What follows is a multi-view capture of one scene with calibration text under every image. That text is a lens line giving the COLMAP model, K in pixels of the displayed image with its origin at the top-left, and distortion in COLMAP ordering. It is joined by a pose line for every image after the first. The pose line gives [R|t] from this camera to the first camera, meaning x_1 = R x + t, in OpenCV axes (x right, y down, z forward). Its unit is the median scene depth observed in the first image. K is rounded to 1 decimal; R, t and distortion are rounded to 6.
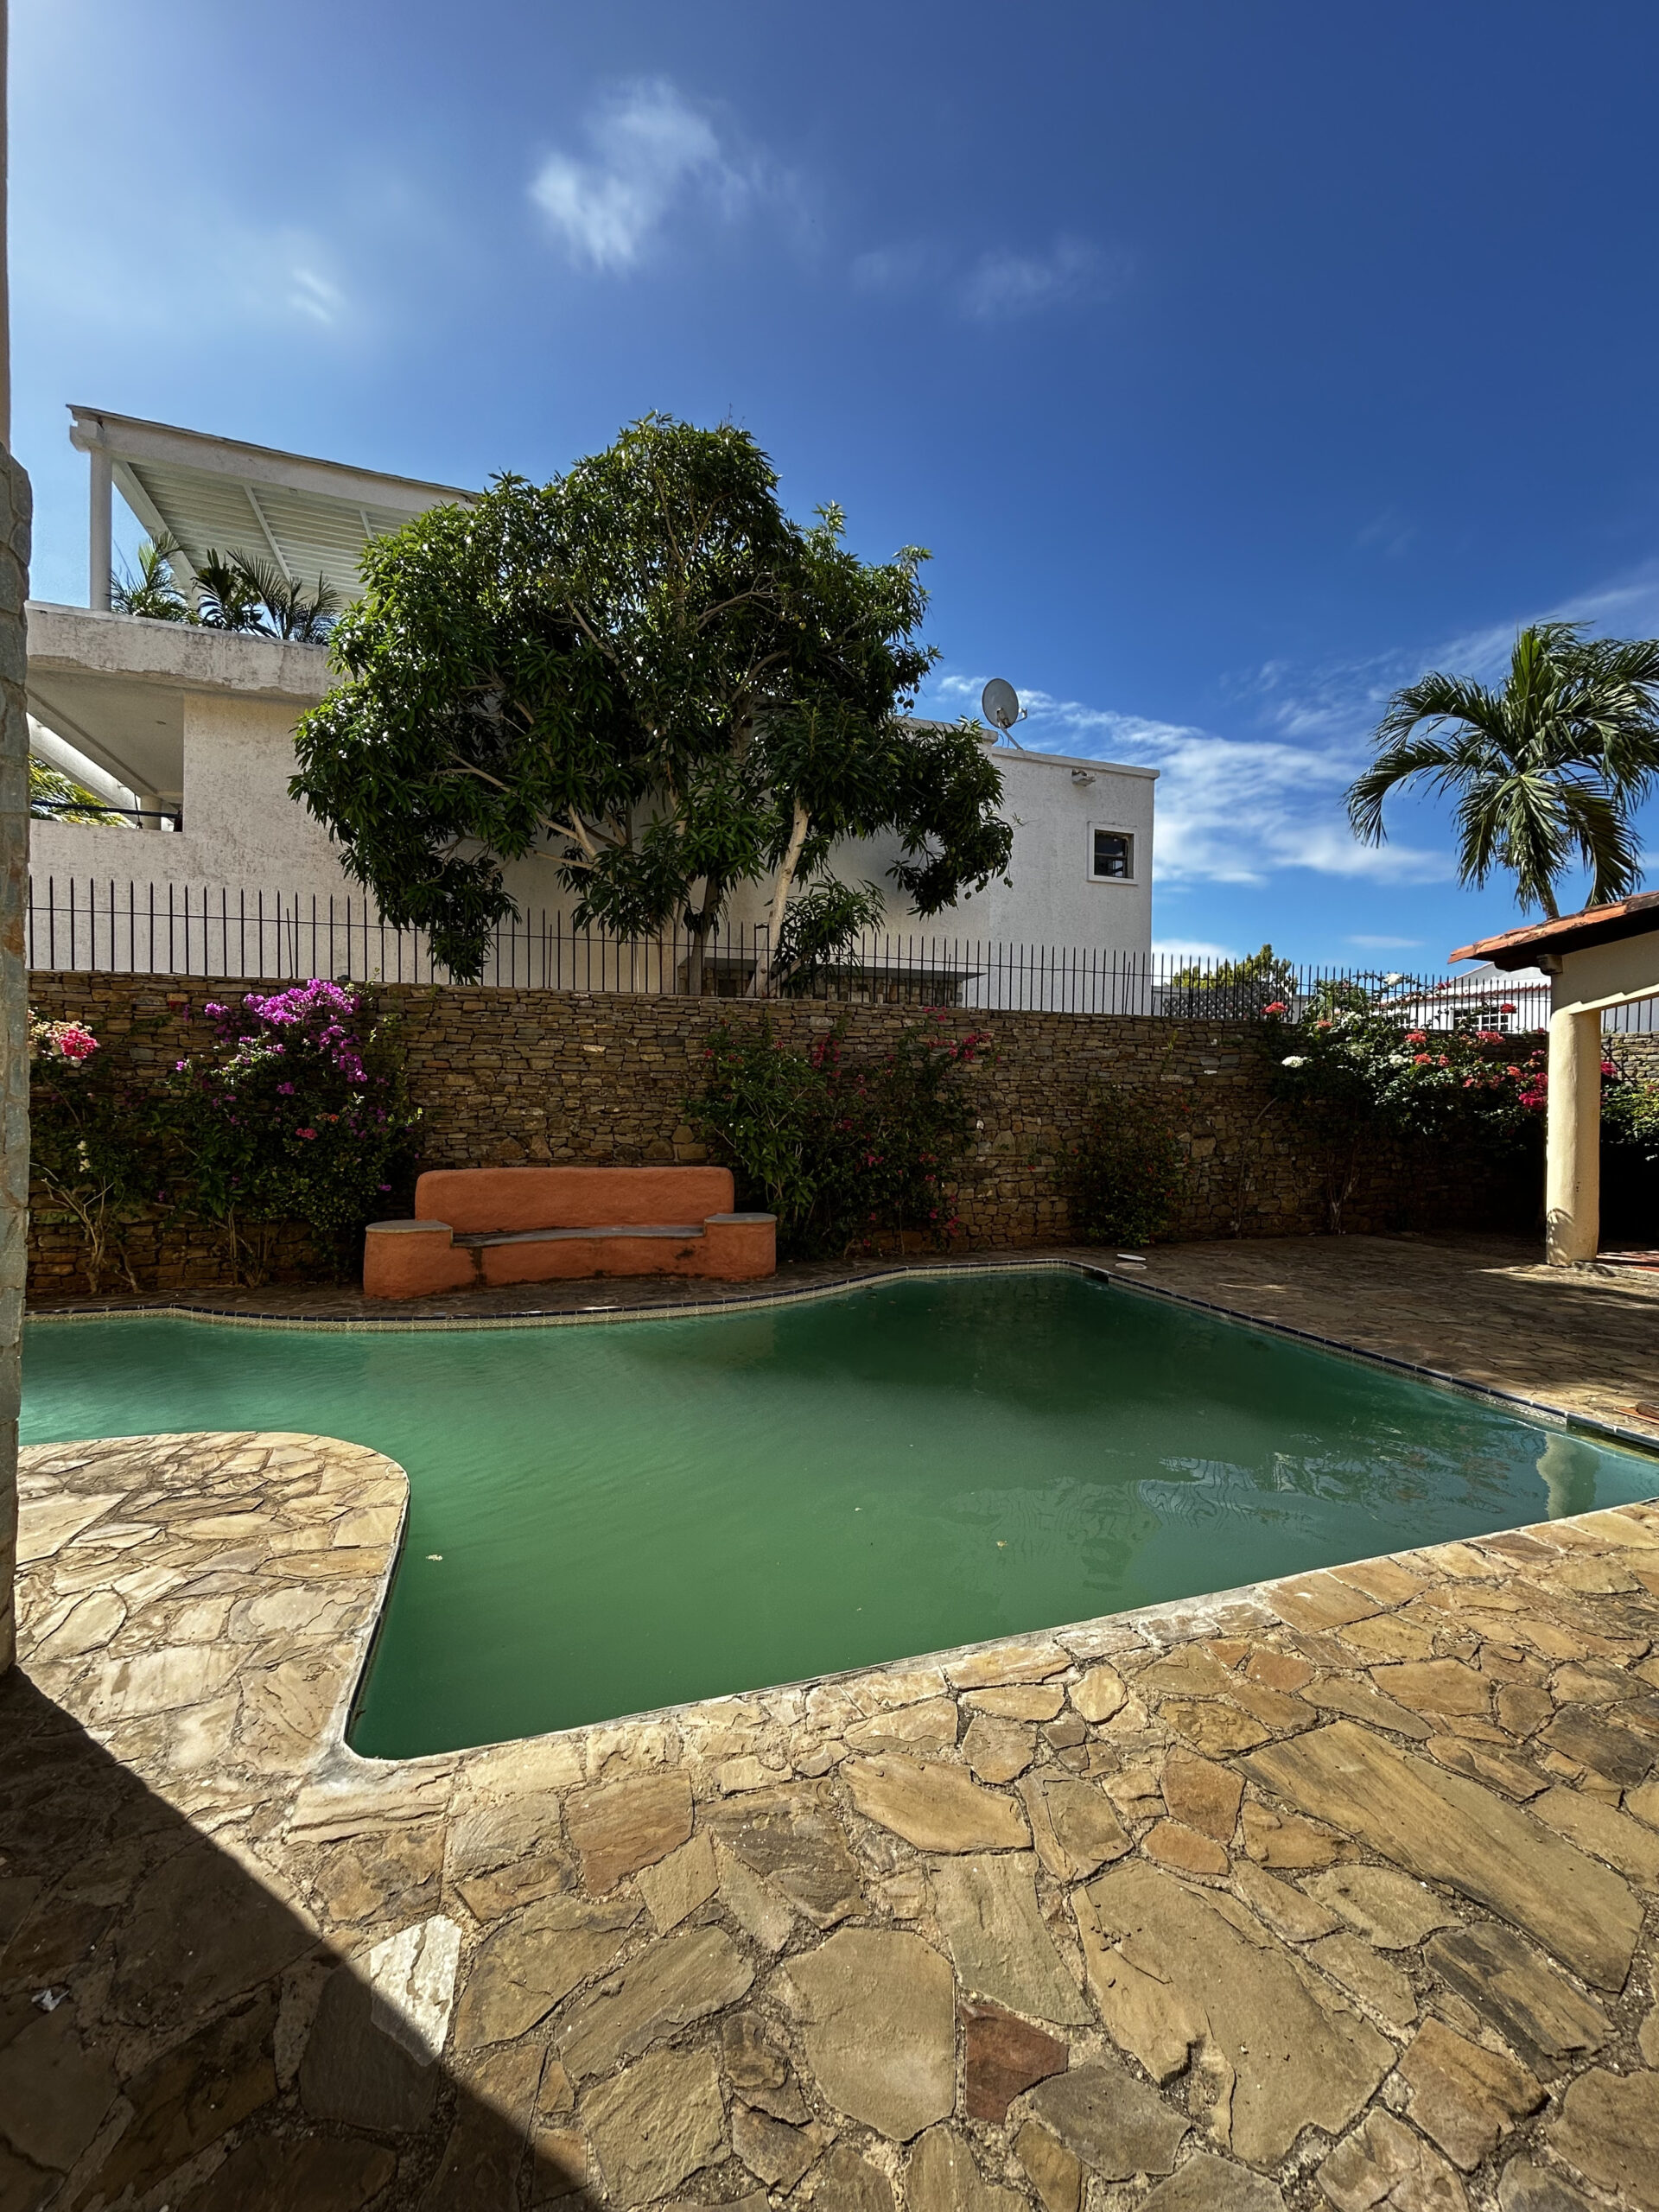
lens RADIAL K [[912.9, 0, 858.3], [0, 912.9, 1114.9], [0, 0, 1]] dist [0.007180, -0.002200]
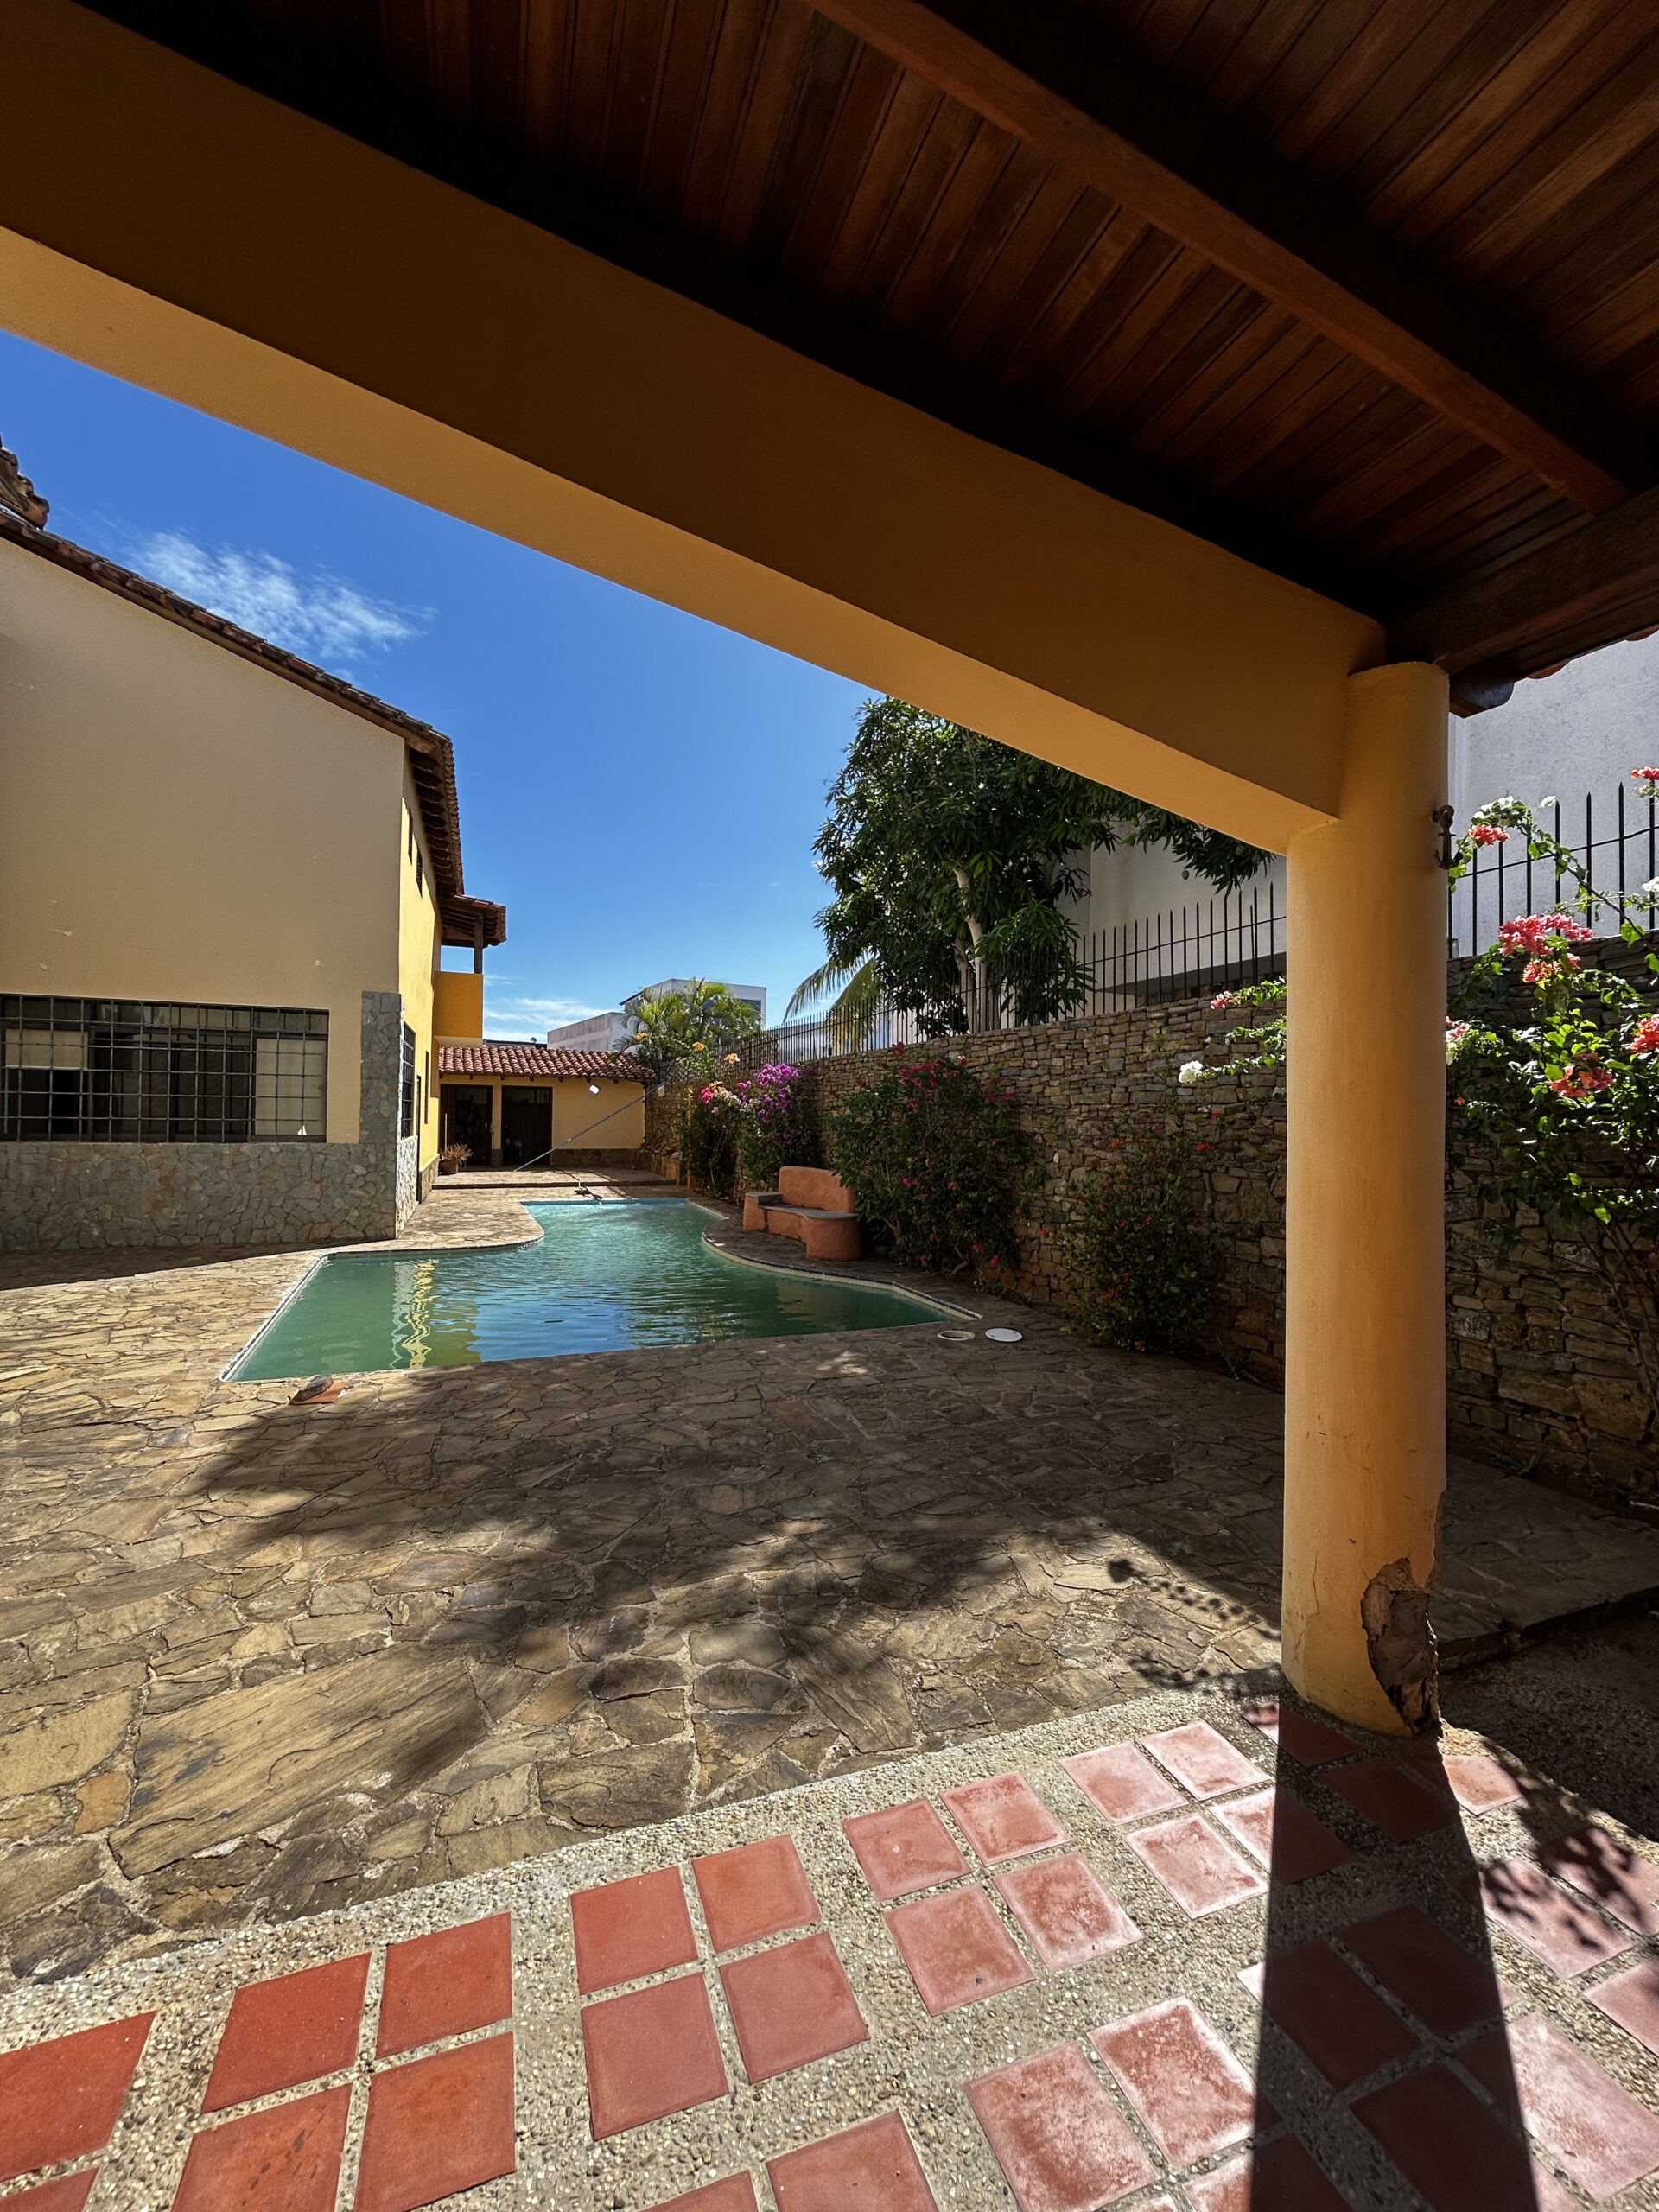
lens RADIAL K [[912.9, 0, 829.9], [0, 912.9, 1115.2], [0, 0, 1]] dist [0.007180, -0.002200]
pose [[0.038191, -0.010713, -0.999213, 1.408263], [-0.025213, 0.999614, -0.011681, -0.019742], [0.998952, 0.025639, 0.037906, 1.101413]]
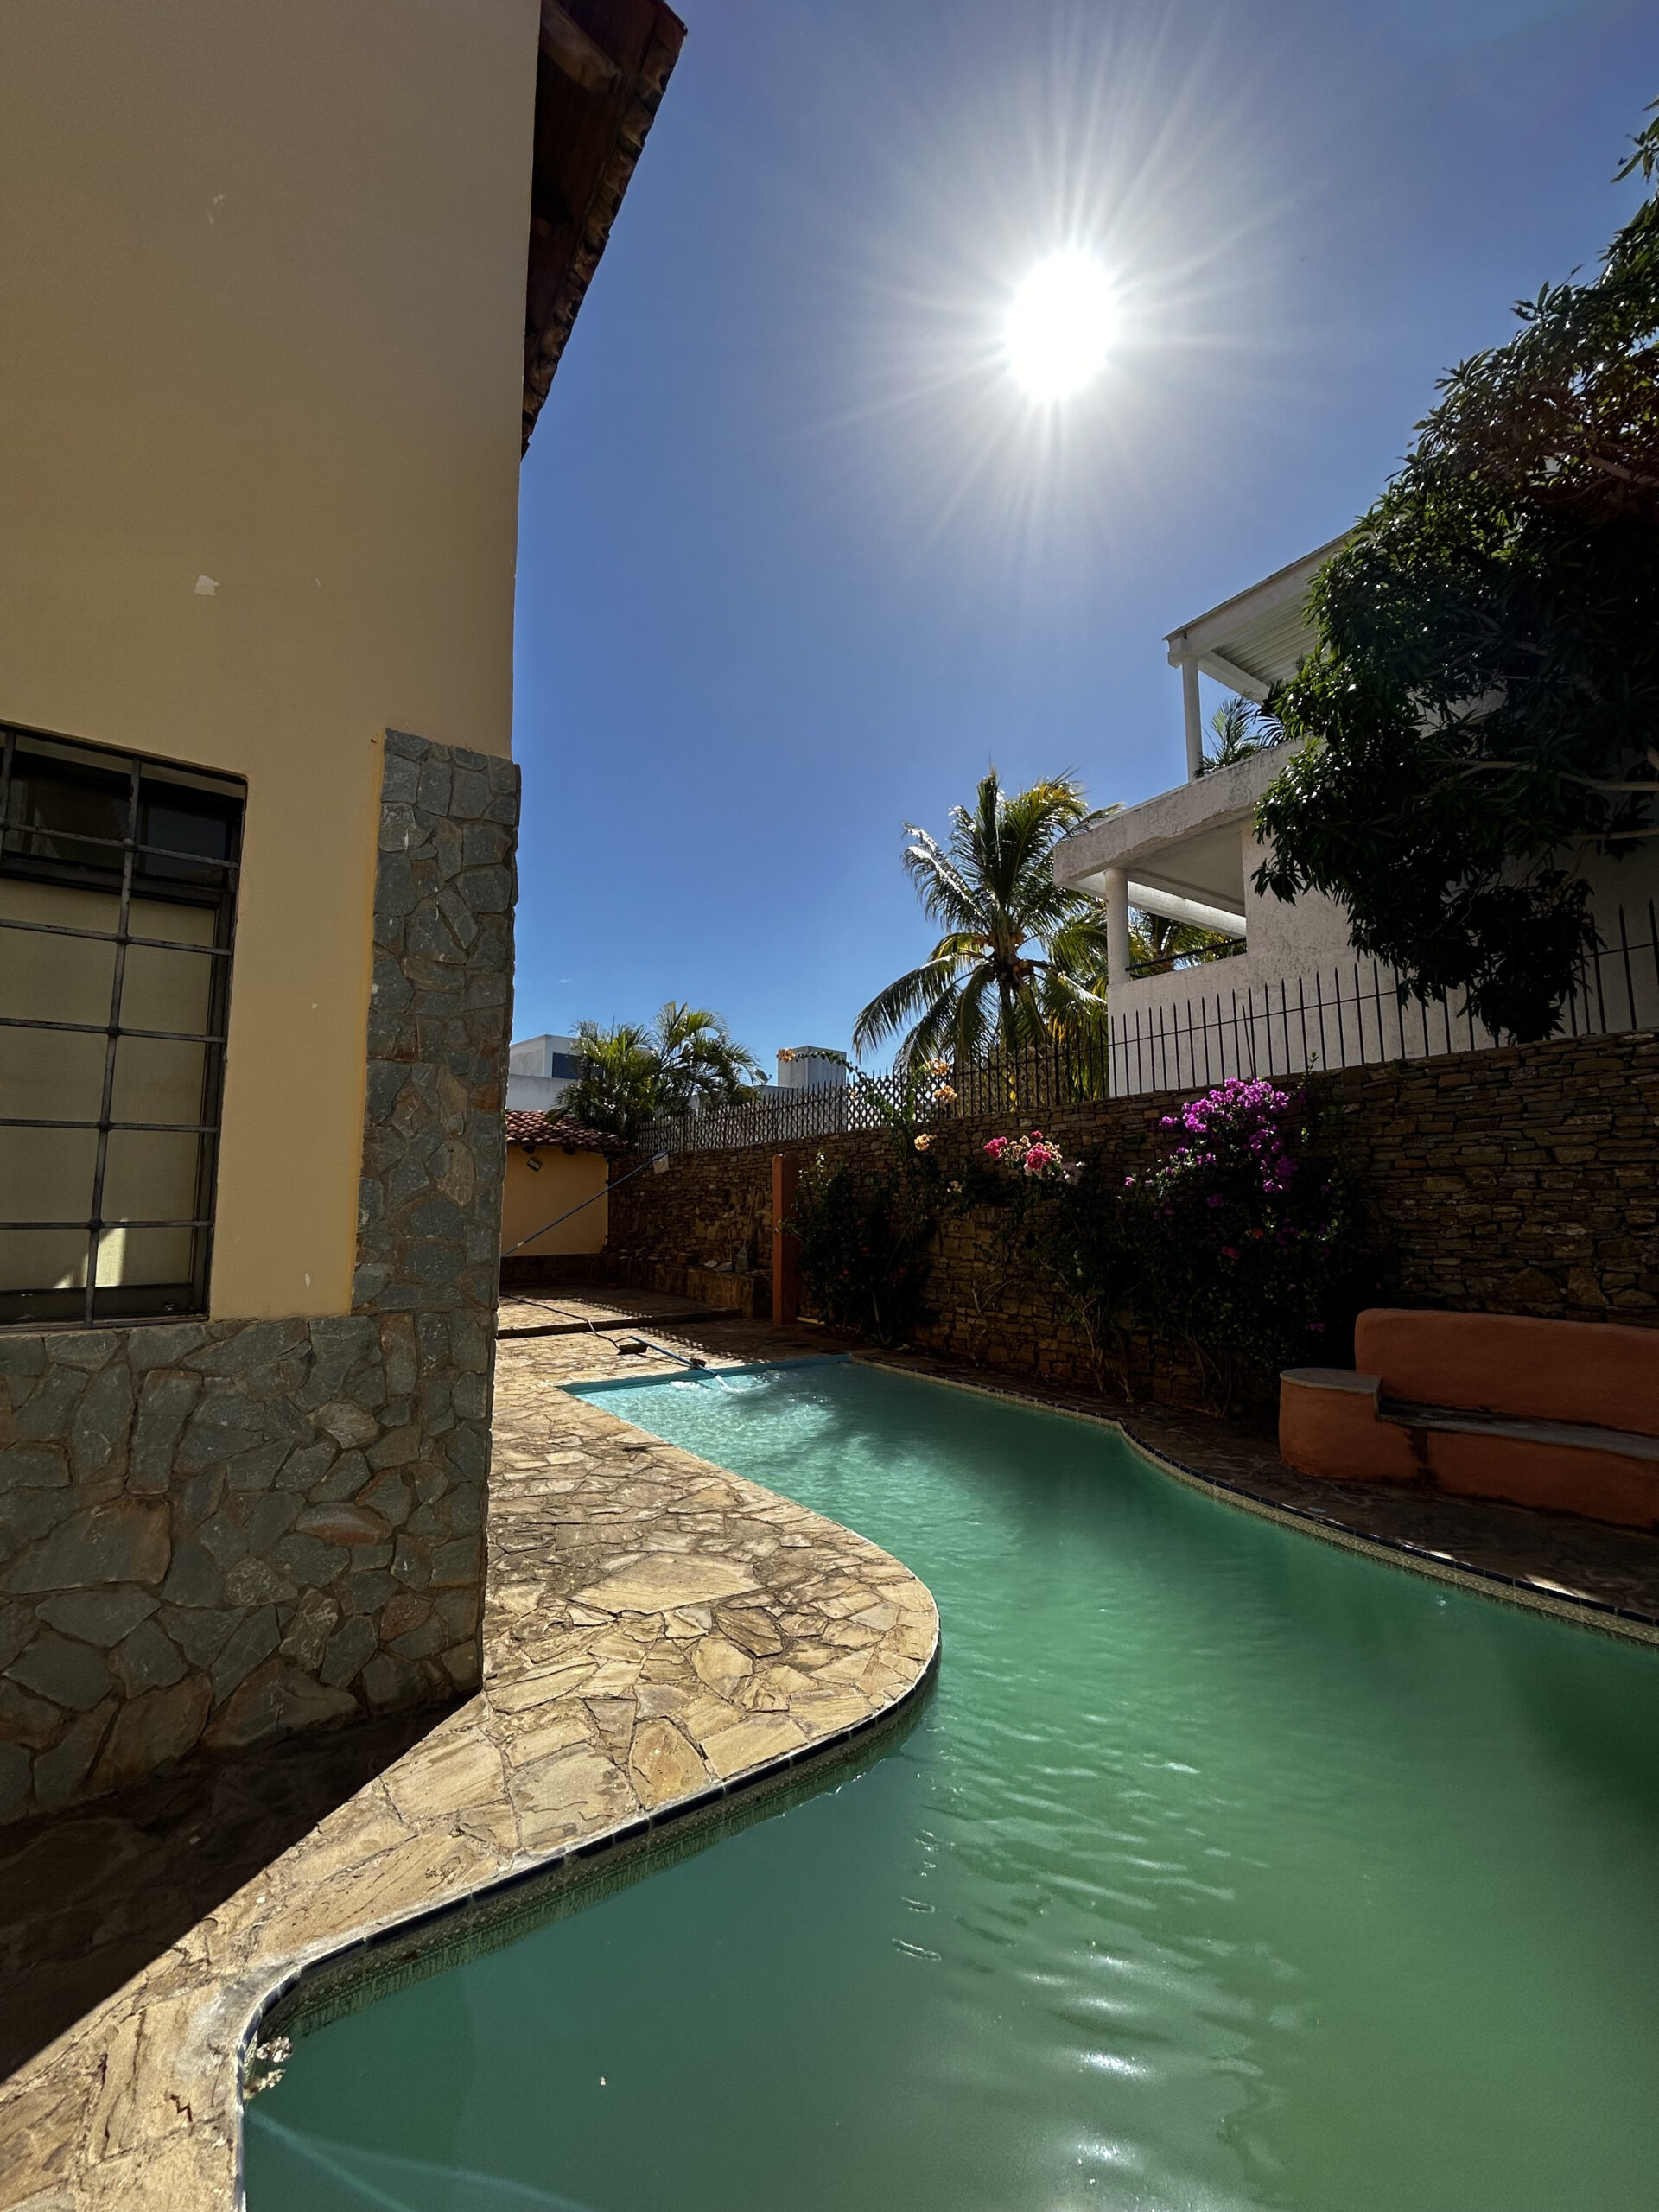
lens RADIAL K [[912.9, 0, 833.8], [0, 912.9, 1102.7], [0, 0, 1]] dist [0.007180, -0.002200]
pose [[0.257010, -0.118076, -0.959168, 0.168452], [-0.006570, 0.992272, -0.123911, -0.010757], [0.966386, 0.038148, 0.254248, 0.408811]]
